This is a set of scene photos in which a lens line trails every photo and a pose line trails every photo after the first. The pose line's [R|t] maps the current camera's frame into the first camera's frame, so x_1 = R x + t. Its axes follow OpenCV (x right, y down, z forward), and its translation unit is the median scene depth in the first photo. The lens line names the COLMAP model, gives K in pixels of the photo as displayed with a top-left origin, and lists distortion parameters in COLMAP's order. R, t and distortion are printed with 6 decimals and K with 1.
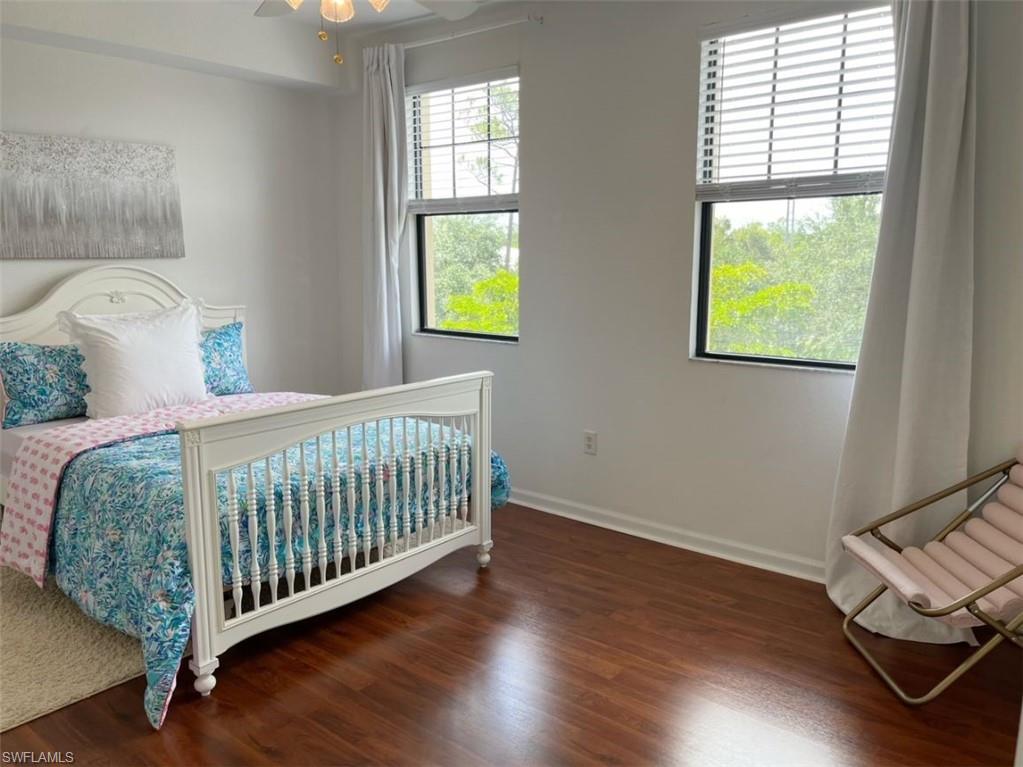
lens RADIAL K [[776.7, 0, 507.3], [0, 776.7, 380.8], [0, 0, 1]] dist [0.057416, -0.059164]
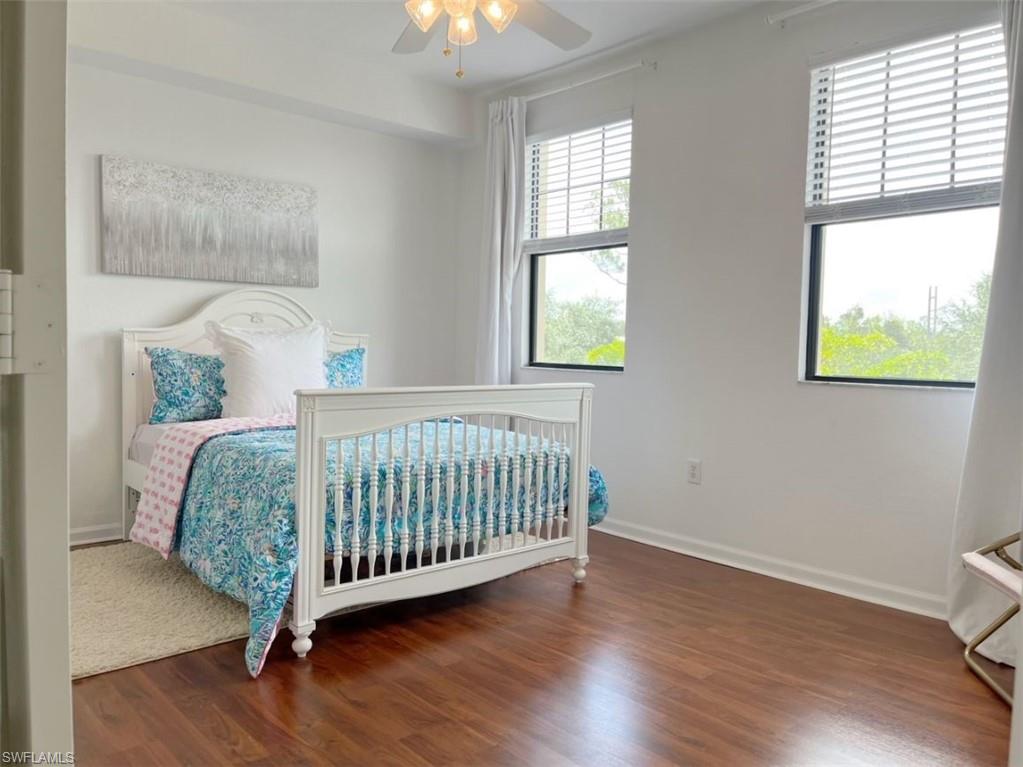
lens RADIAL K [[776.7, 0, 509.3], [0, 776.7, 380.9], [0, 0, 1]] dist [0.057416, -0.059164]
pose [[0.988113, 0.031710, -0.150424, 0.025081], [-0.049204, 0.992257, -0.114043, 0.107984], [0.145643, 0.120089, 0.982022, -0.017859]]
